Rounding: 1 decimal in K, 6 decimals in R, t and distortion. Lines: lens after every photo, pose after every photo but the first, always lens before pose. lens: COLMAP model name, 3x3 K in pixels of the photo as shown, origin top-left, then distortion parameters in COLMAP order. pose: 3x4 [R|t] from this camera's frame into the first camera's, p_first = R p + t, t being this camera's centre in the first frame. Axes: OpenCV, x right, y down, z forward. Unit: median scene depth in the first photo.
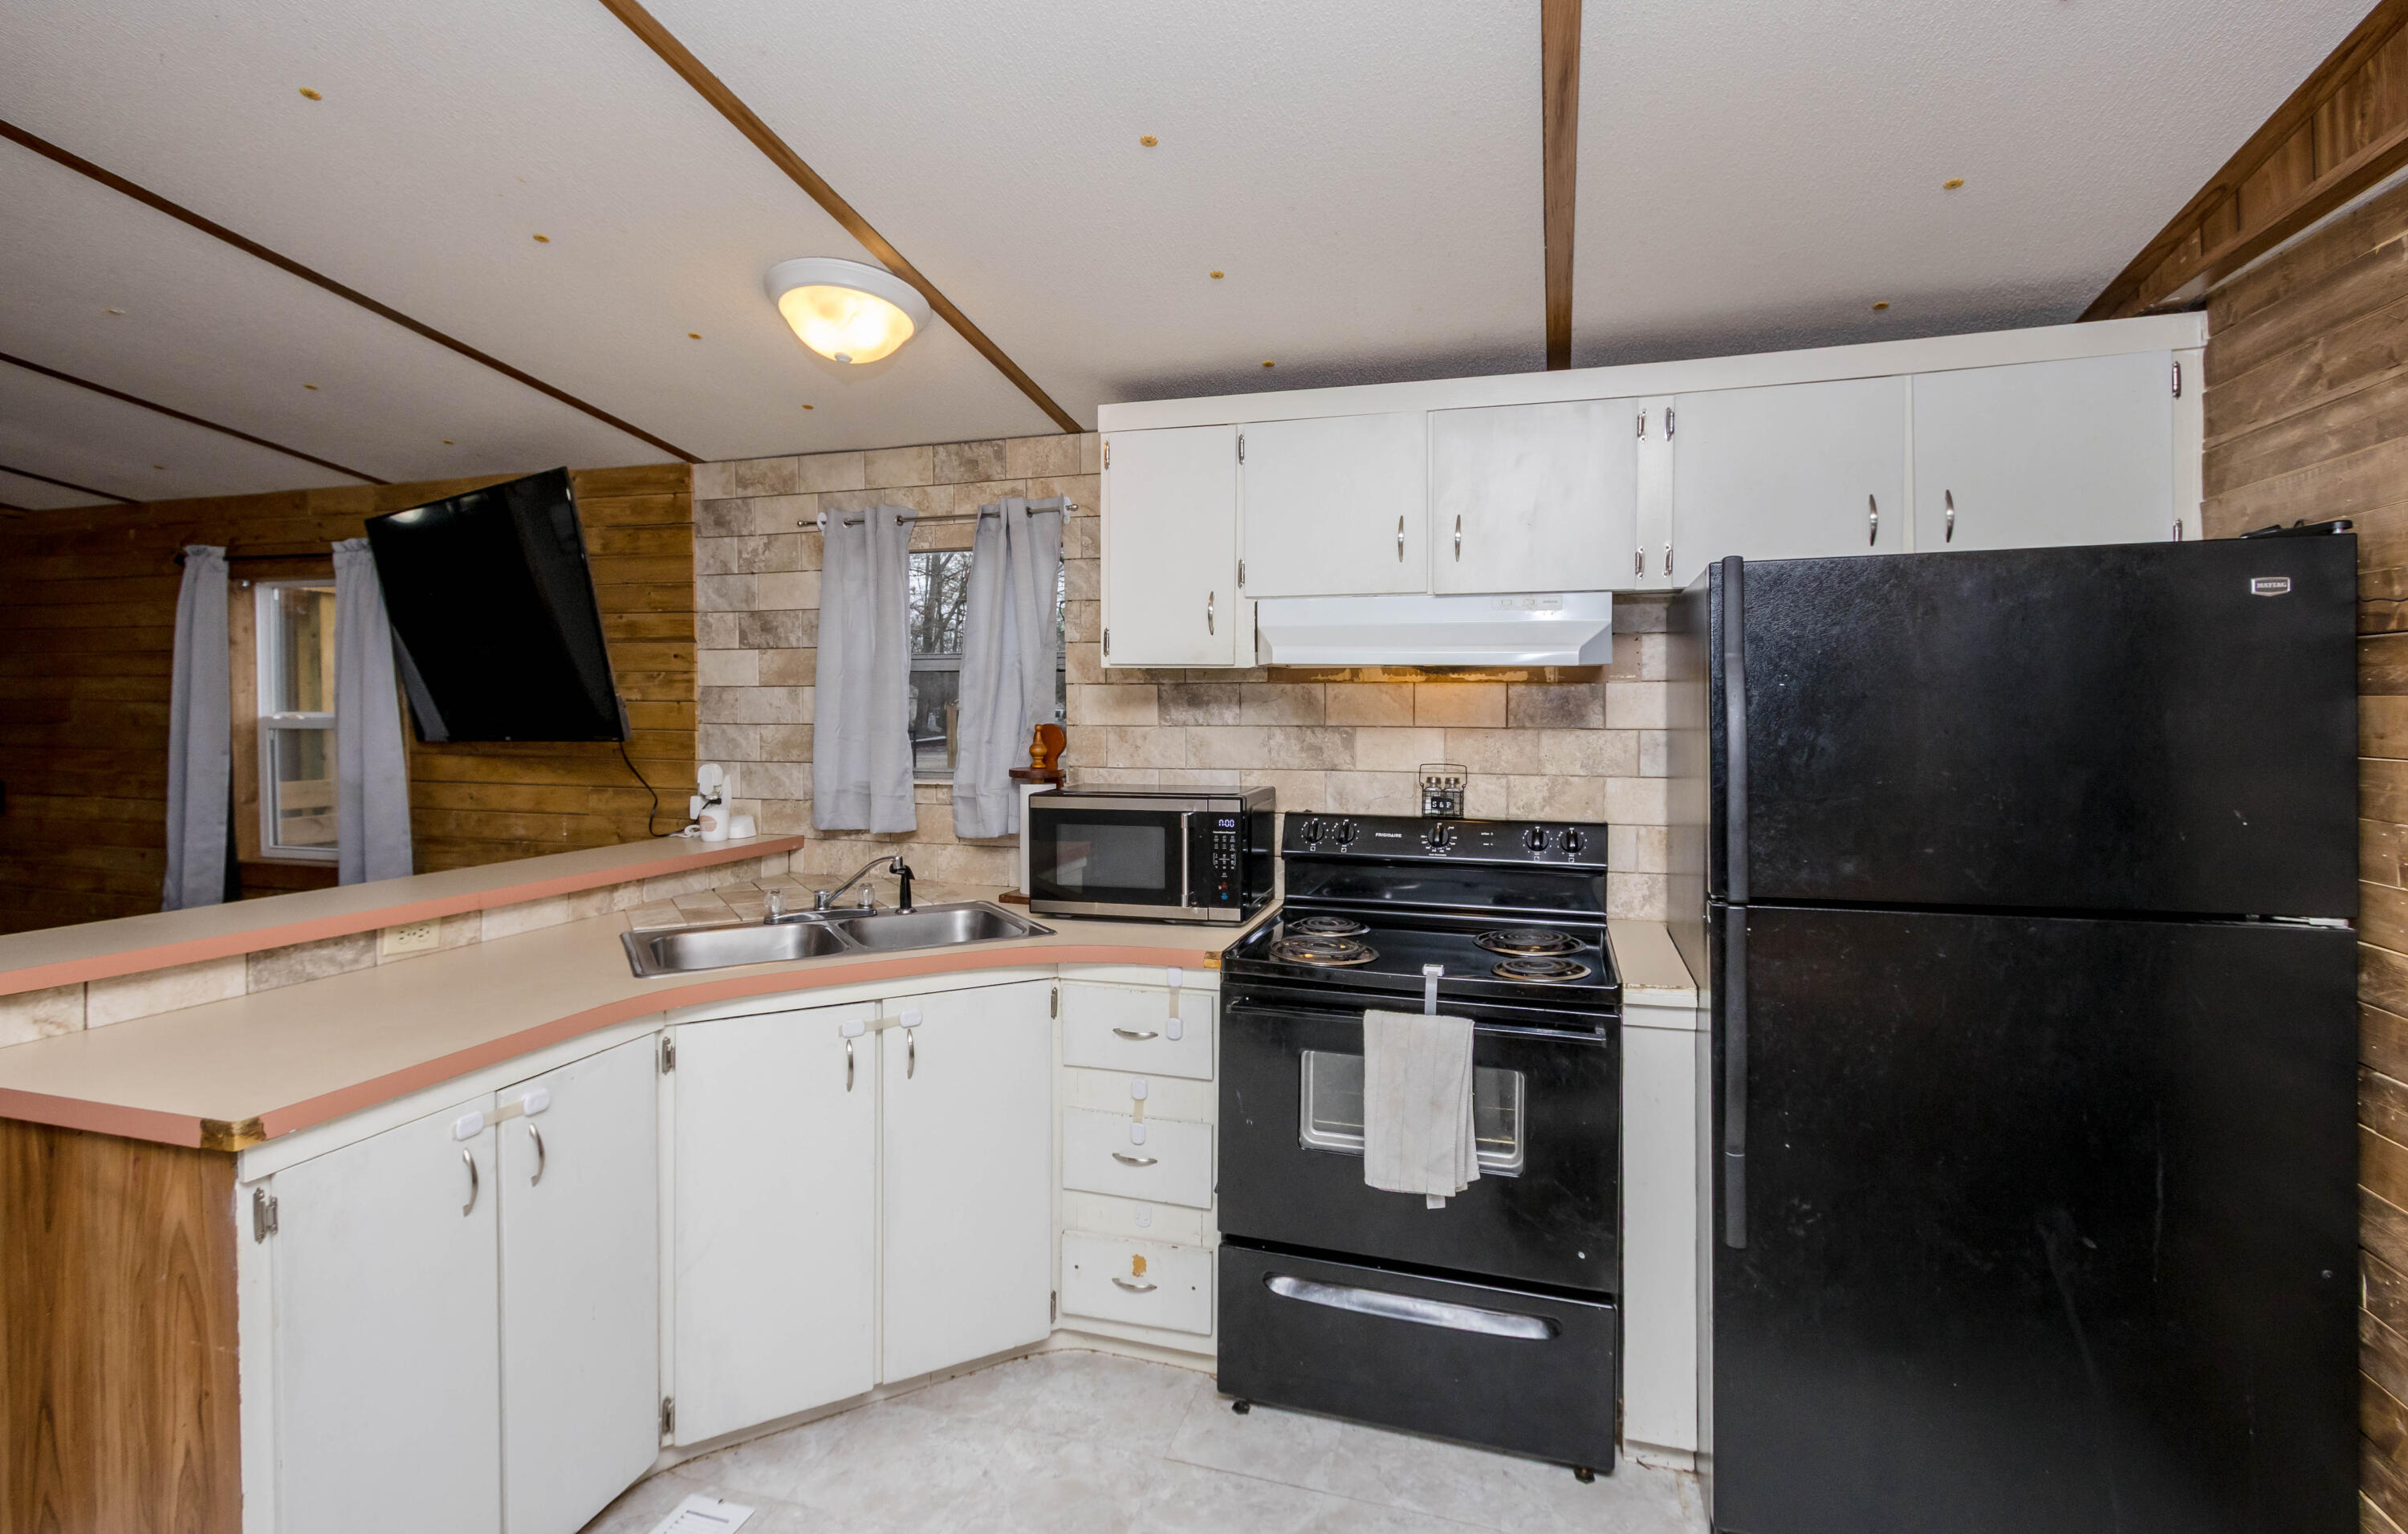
lens RADIAL K [[1030.9, 0, 1208.7], [0, 1030.9, 733.3], [0, 0, 1]] dist [-0.000175, 0.000148]
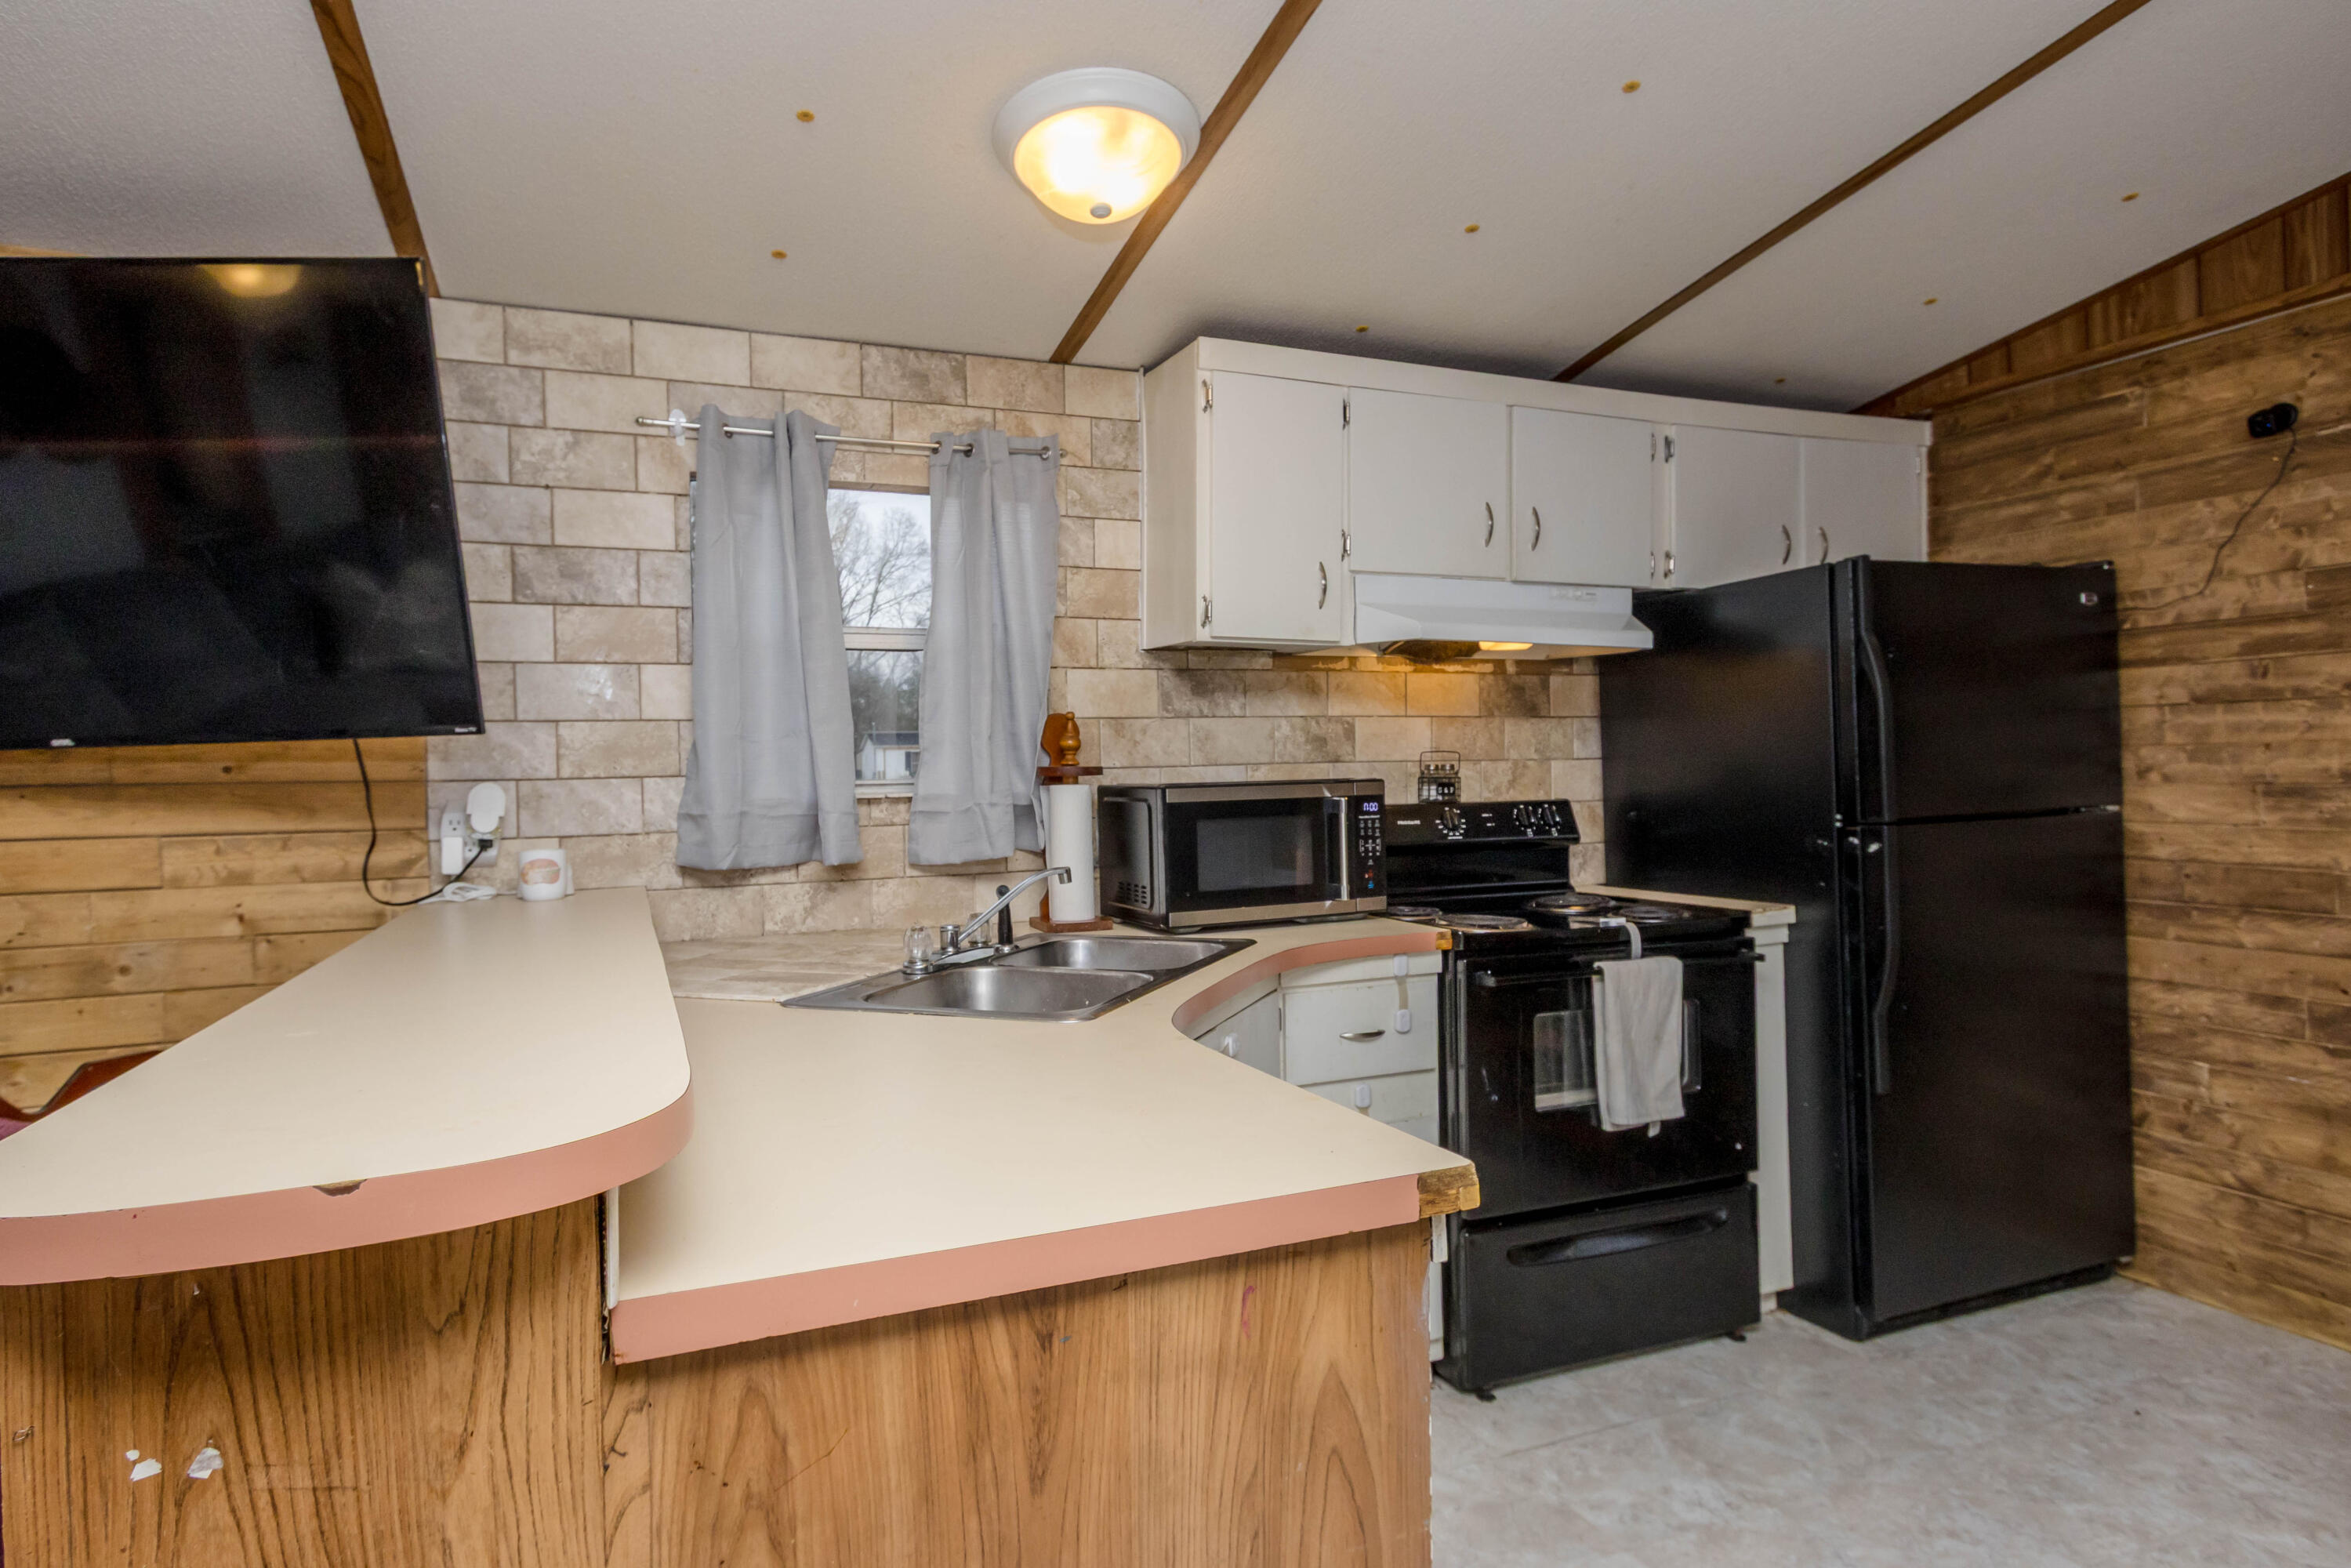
lens RADIAL K [[1167.8, 0, 1175.5], [0, 1167.8, 784.0], [0, 0, 1]] dist [0.004816, -0.000716]
pose [[0.807269, -0.027567, 0.589539, -0.756060], [0.034739, 0.999396, -0.000836, 0.060972], [-0.589160, 0.021154, 0.807740, 0.242336]]
